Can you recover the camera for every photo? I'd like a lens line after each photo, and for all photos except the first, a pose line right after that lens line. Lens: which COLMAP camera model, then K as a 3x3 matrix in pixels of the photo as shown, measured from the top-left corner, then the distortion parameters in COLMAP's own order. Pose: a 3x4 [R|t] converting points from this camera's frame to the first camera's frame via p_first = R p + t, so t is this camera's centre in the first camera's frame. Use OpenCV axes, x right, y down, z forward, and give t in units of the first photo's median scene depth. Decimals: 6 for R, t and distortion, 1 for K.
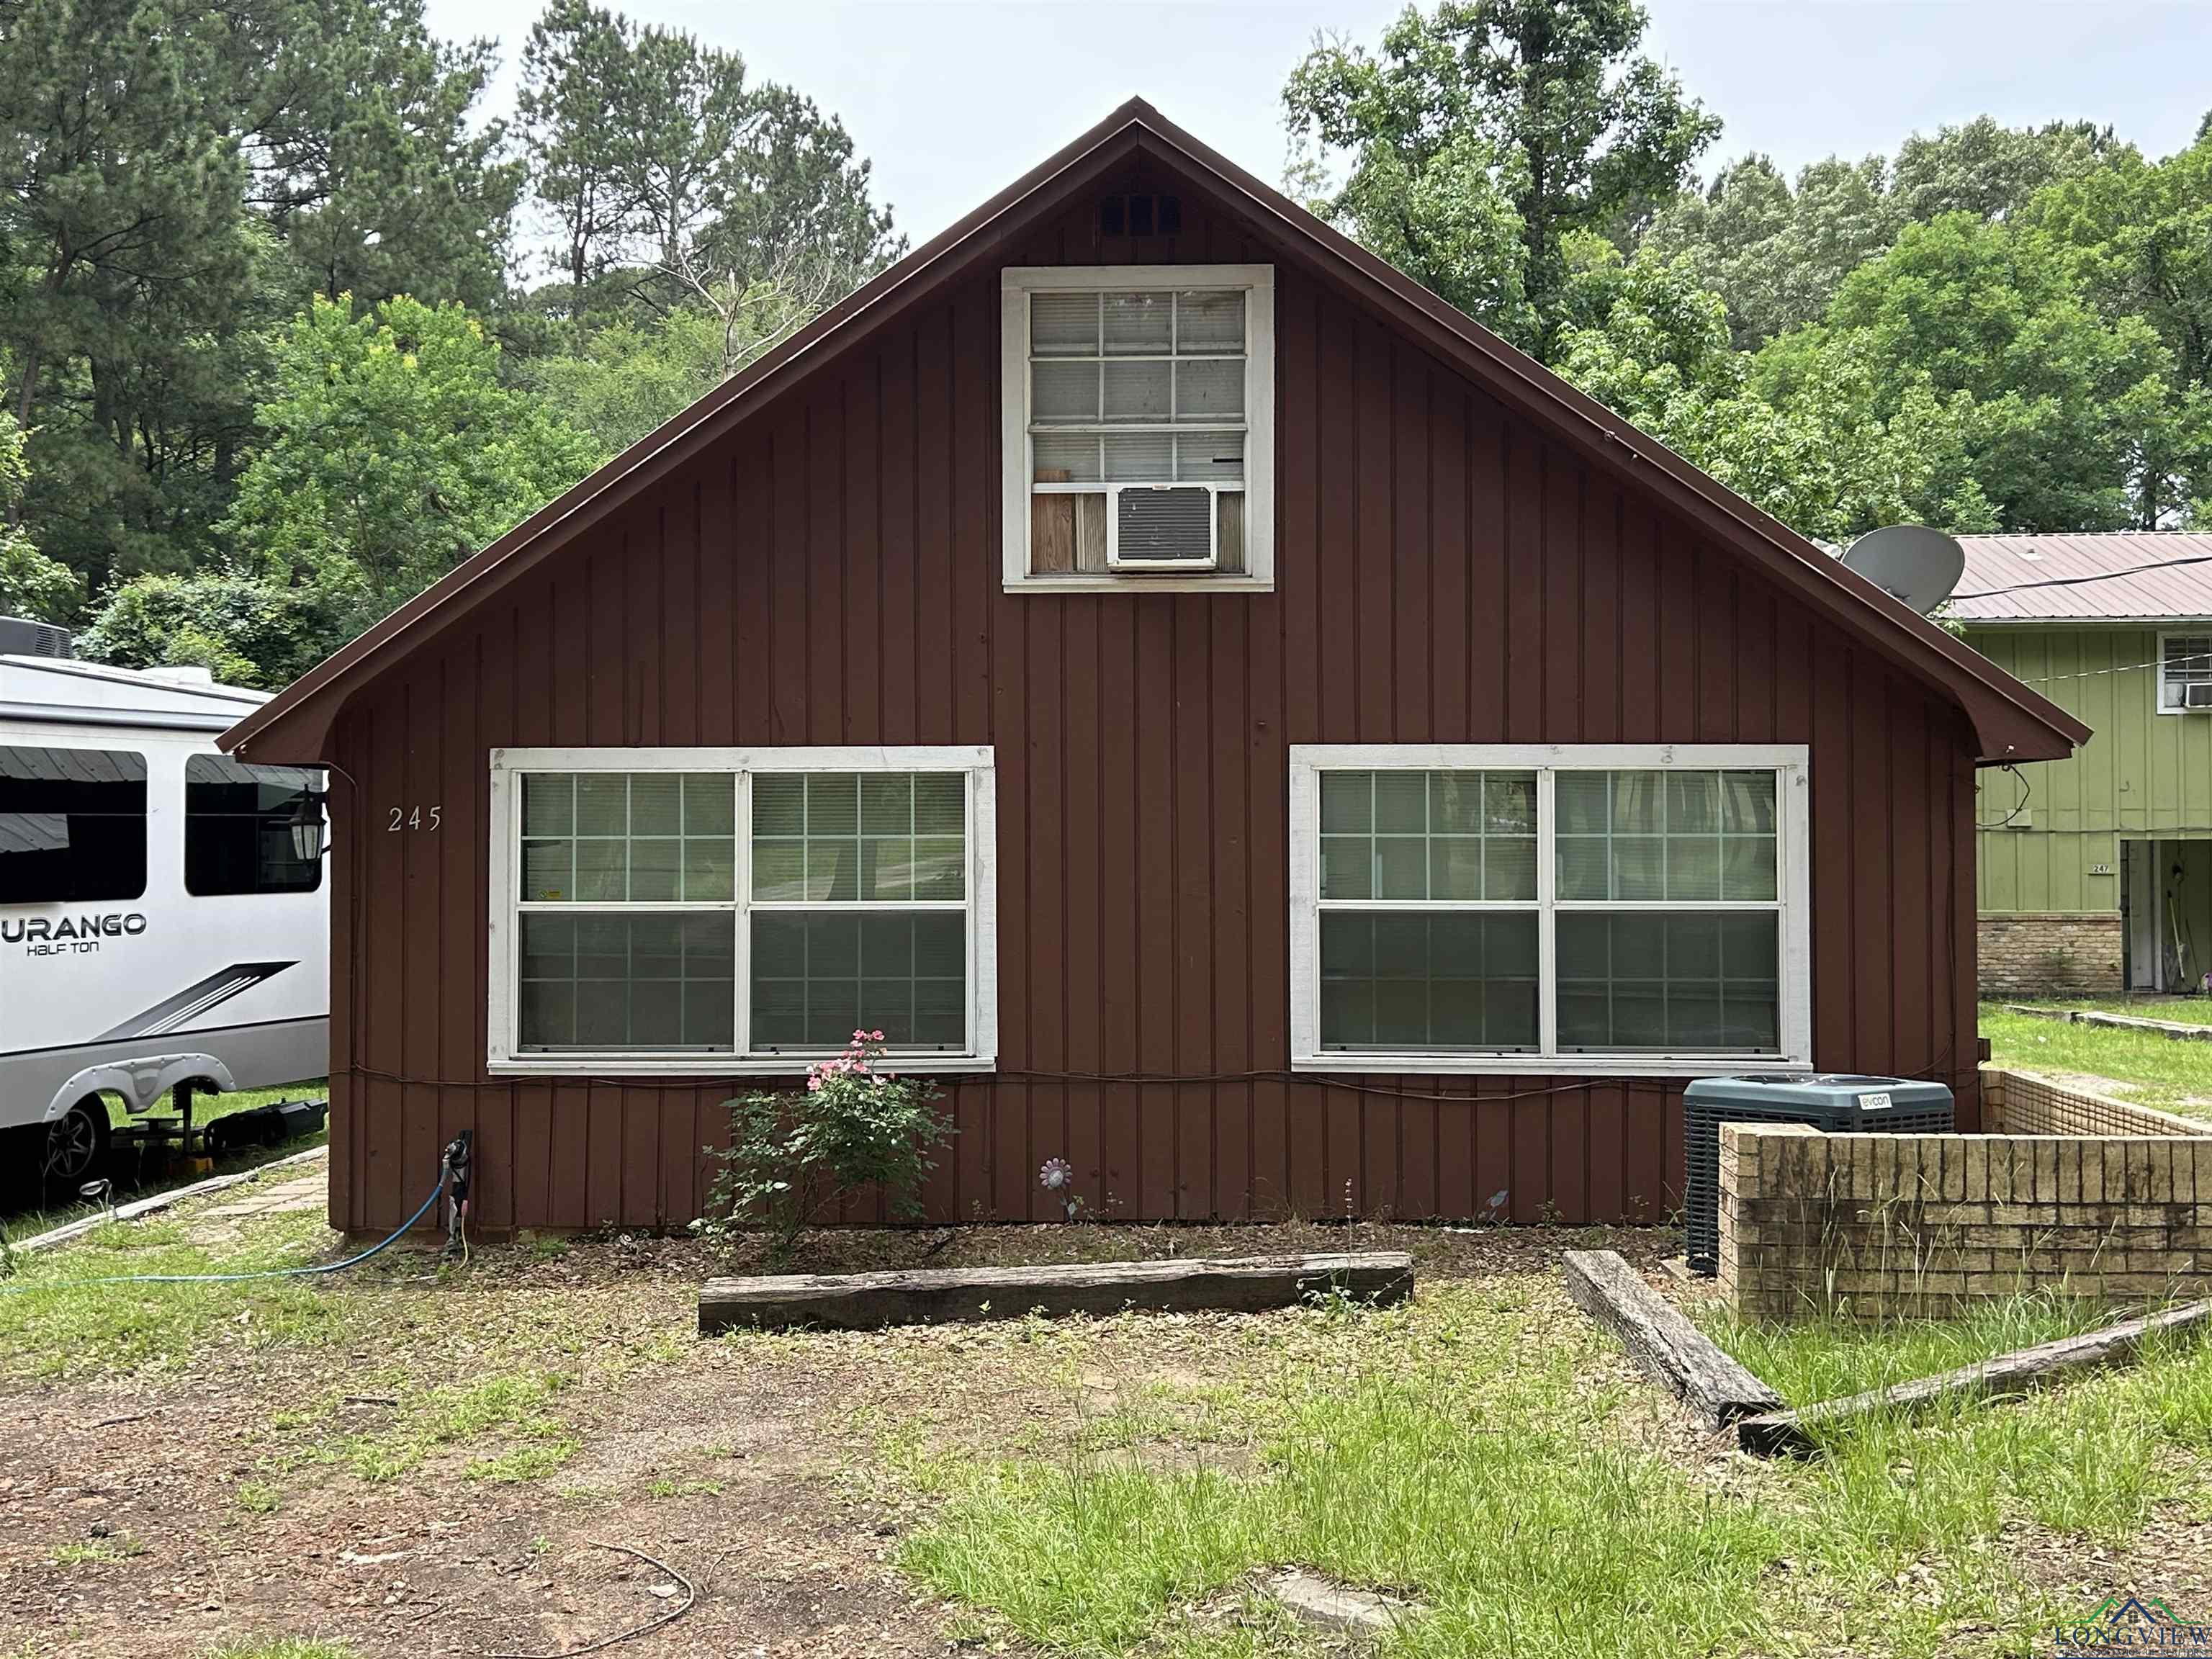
lens RADIAL K [[2487.8, 0, 1099.7], [0, 2487.8, 823.7], [0, 0, 1]] dist [0.043667, 0.000000]
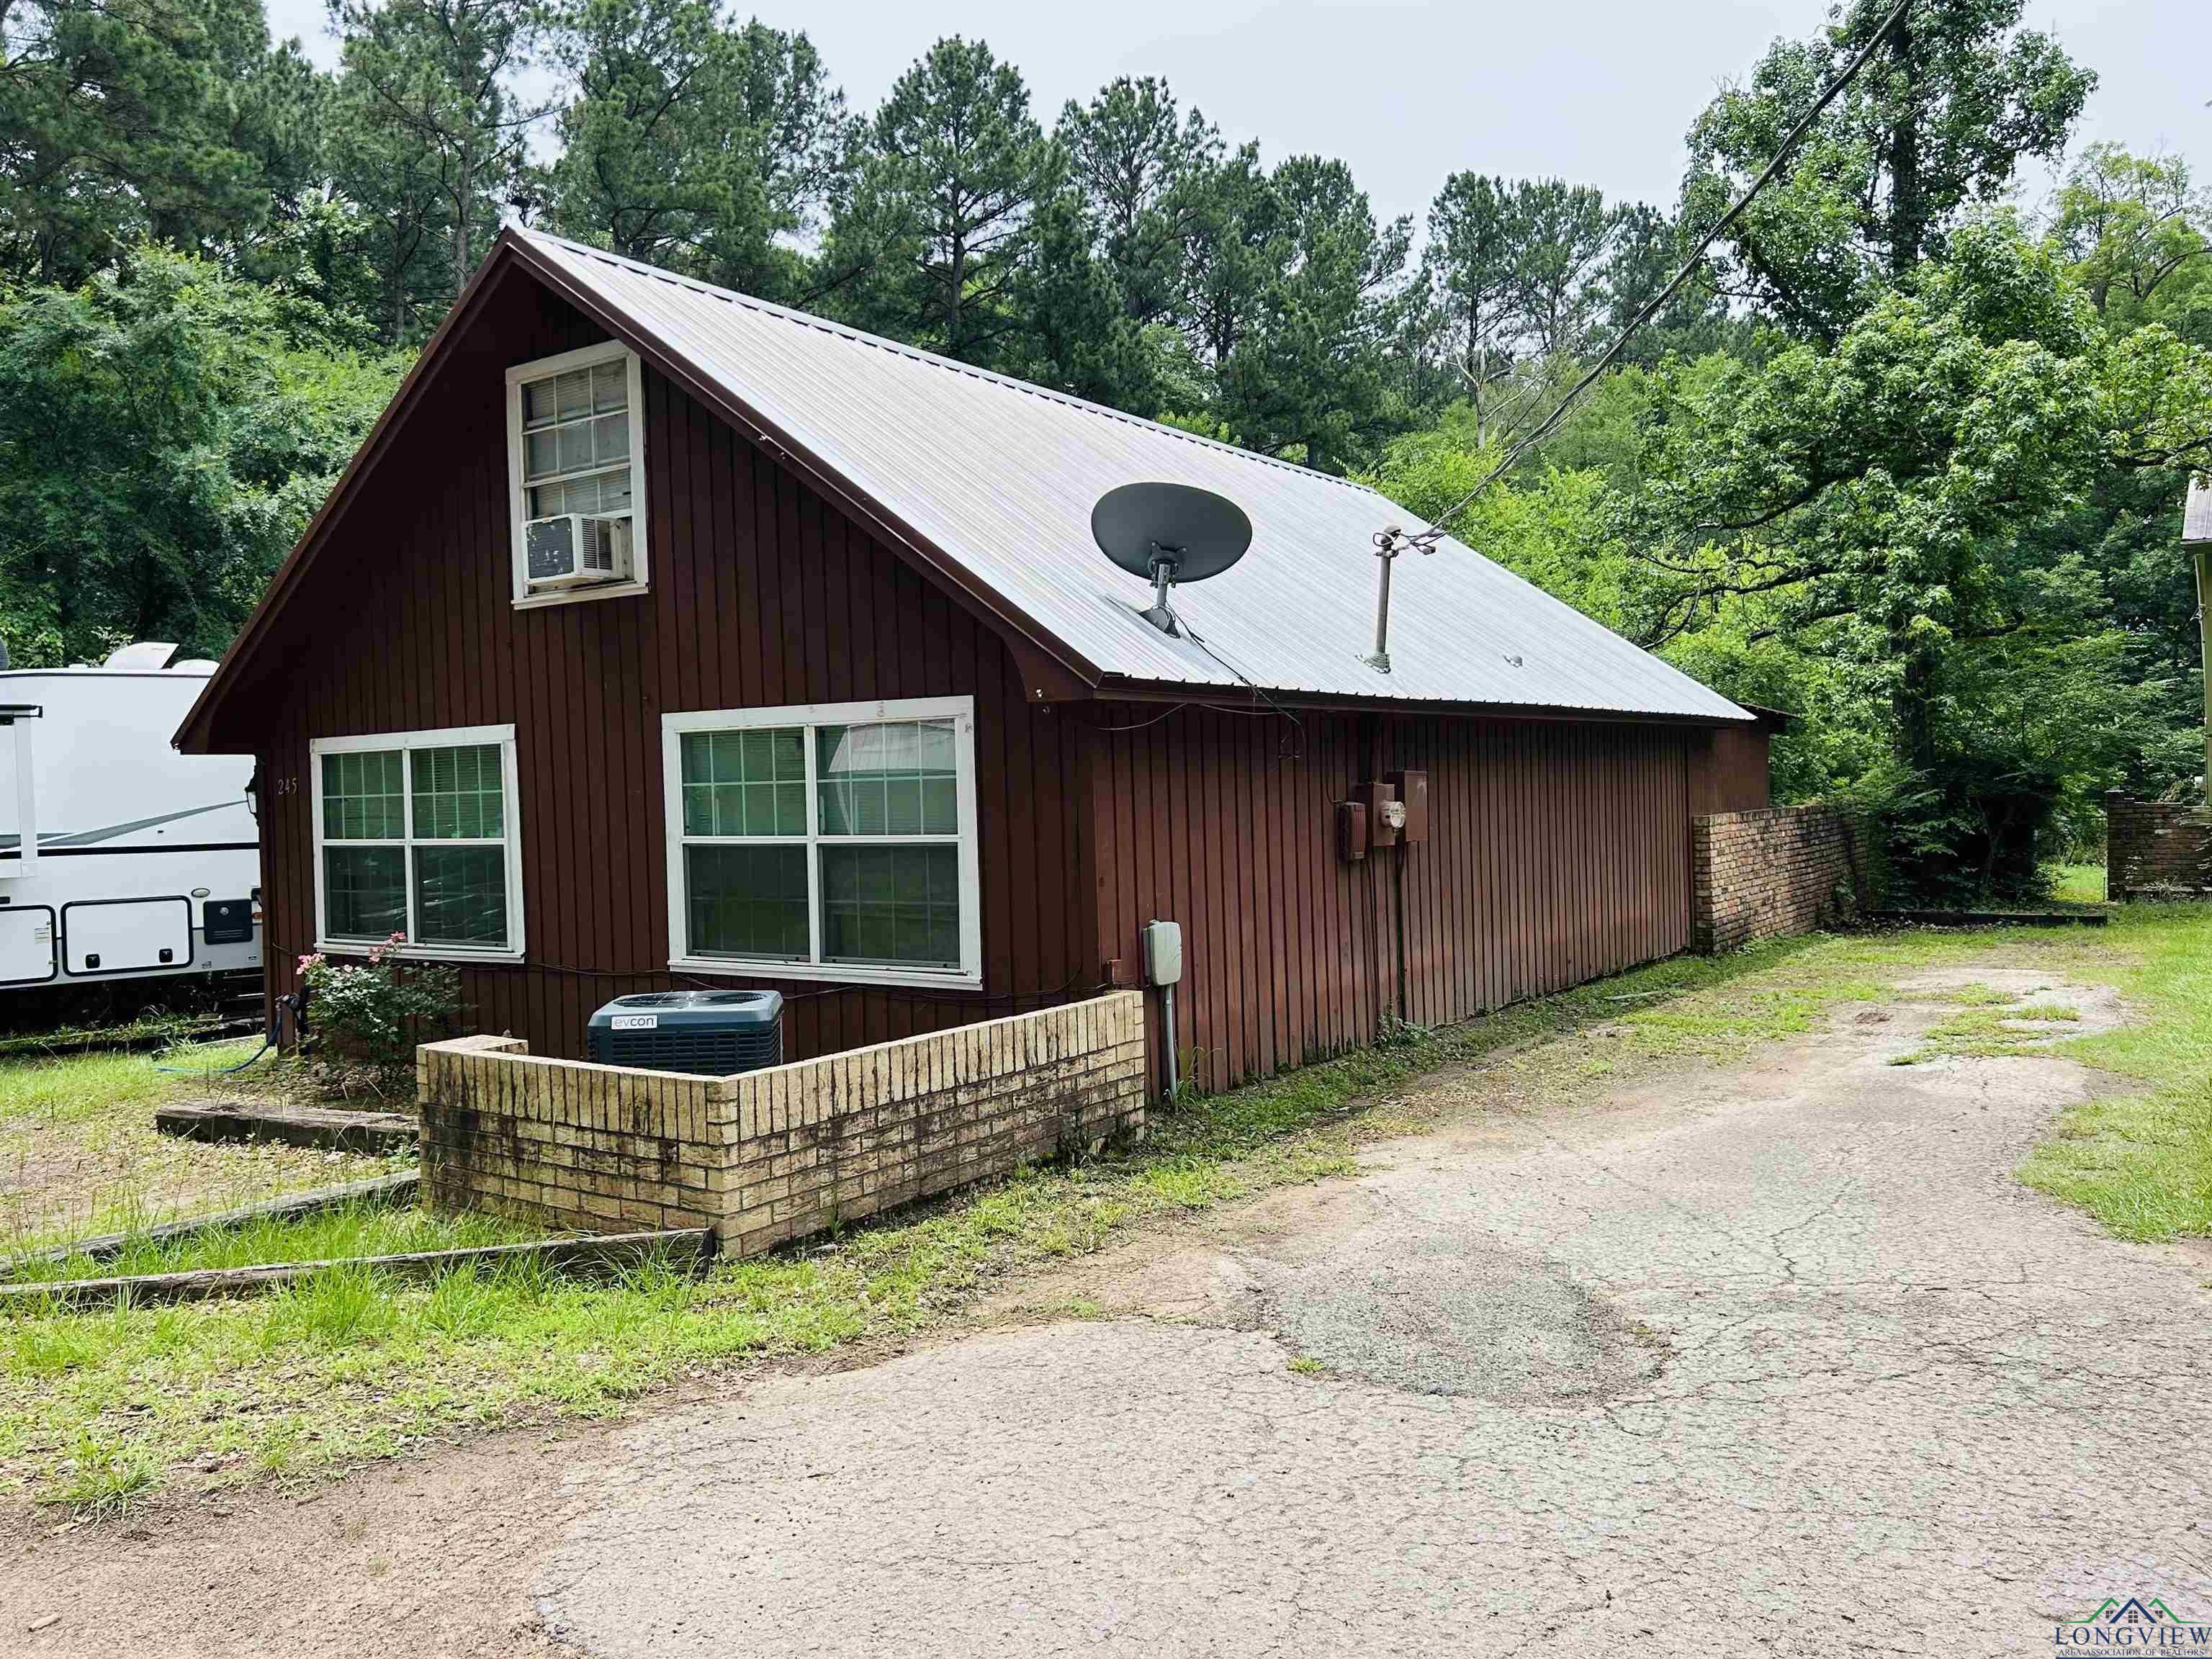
lens RADIAL K [[1694.8, 0, 1109.5], [0, 1694.8, 833.5], [0, 0, 1]] dist [-0.002622, 0.005294]
pose [[0.834379, -0.005641, -0.551162, 0.738262], [0.029695, 0.998955, 0.034730, 0.006339], [0.550390, -0.045345, 0.833675, 0.405686]]
